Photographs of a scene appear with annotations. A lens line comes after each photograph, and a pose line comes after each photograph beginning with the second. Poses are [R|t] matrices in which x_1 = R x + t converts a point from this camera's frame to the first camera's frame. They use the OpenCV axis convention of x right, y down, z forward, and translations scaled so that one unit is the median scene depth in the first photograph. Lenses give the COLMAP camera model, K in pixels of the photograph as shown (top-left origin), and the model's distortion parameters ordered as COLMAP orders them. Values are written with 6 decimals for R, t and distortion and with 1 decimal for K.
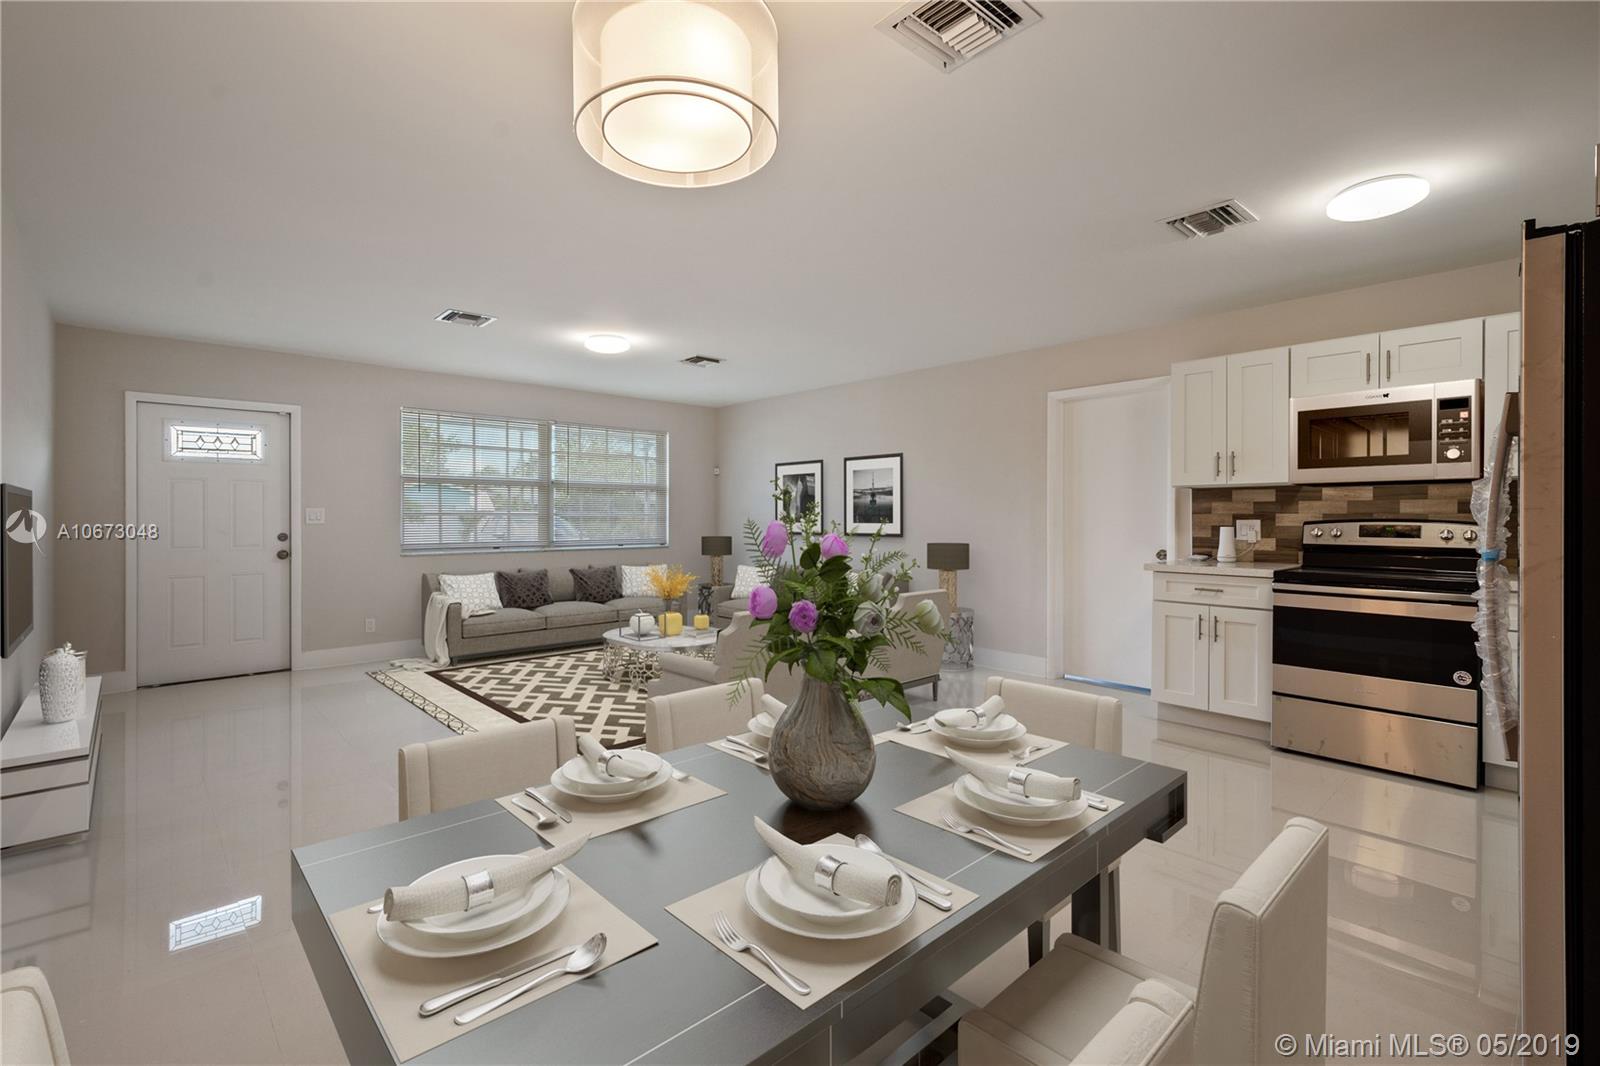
lens RADIAL K [[723.1, 0, 802.2], [0, 723.1, 526.5], [0, 0, 1]] dist [0.014858, -0.000264]
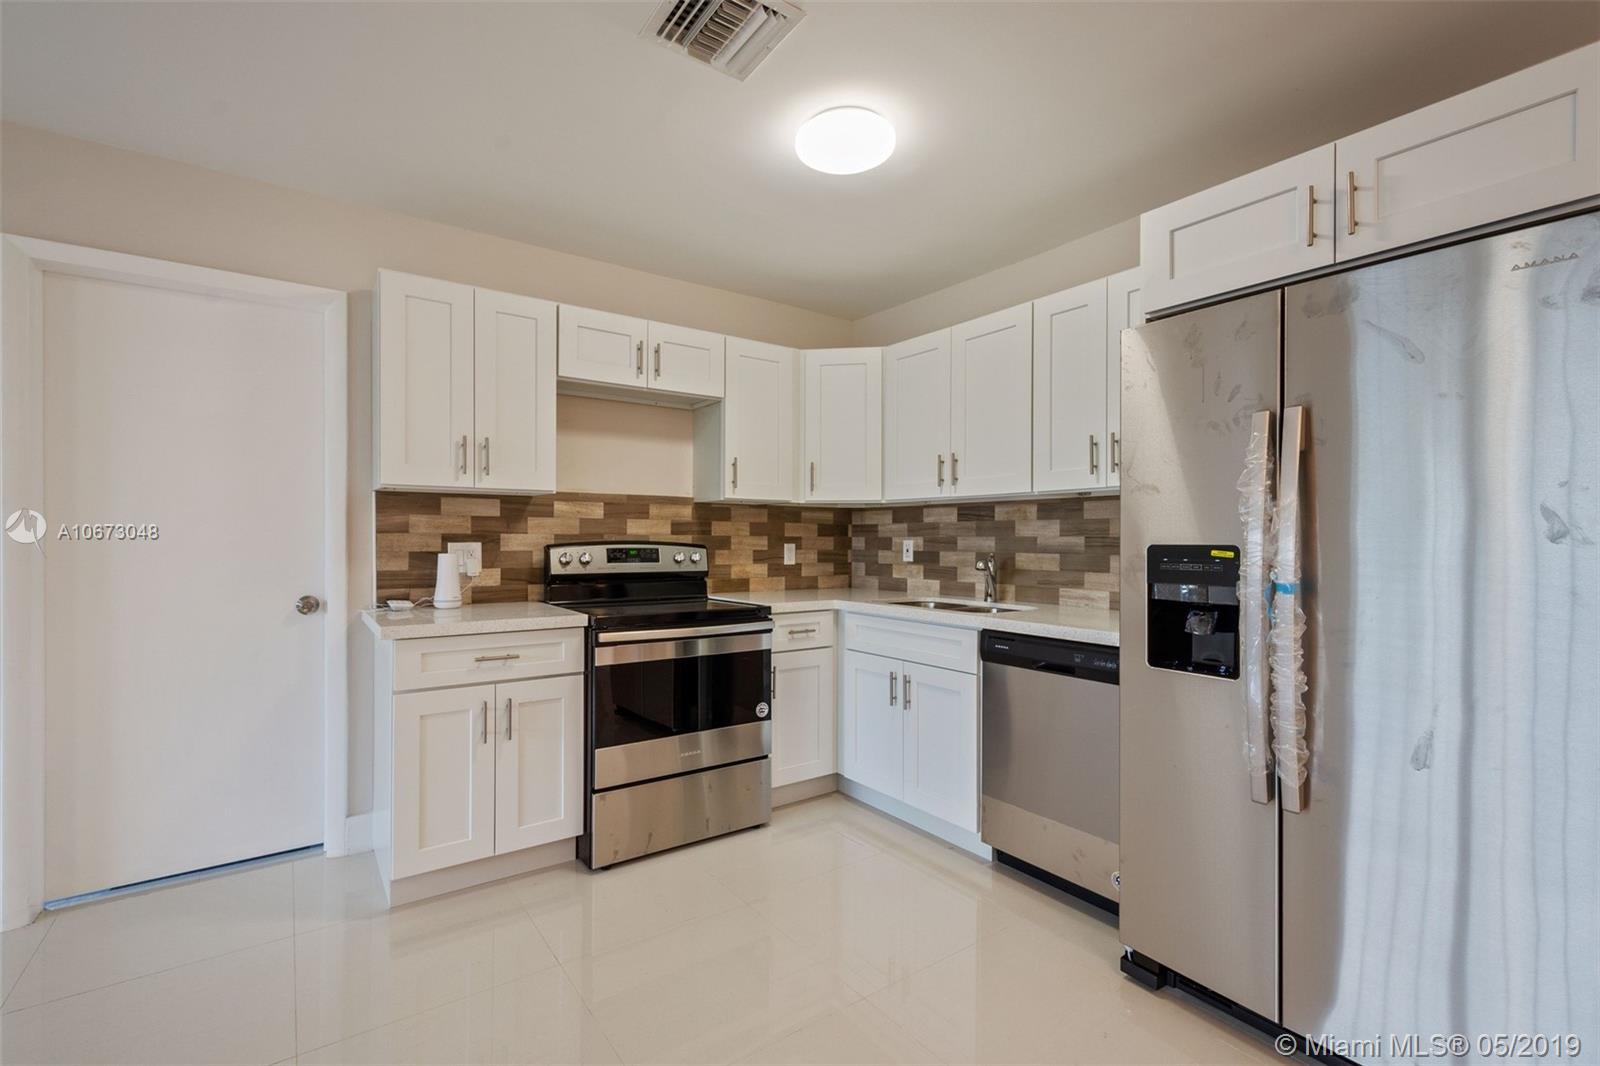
lens RADIAL K [[723.1, 0, 802.7], [0, 723.1, 531.2], [0, 0, 1]] dist [0.014858, -0.000264]
pose [[0.132614, 0.001004, 0.991167, -0.014868], [0.003888, 0.999991, -0.001533, -0.017858], [-0.991160, 0.004057, 0.132609, 0.617724]]
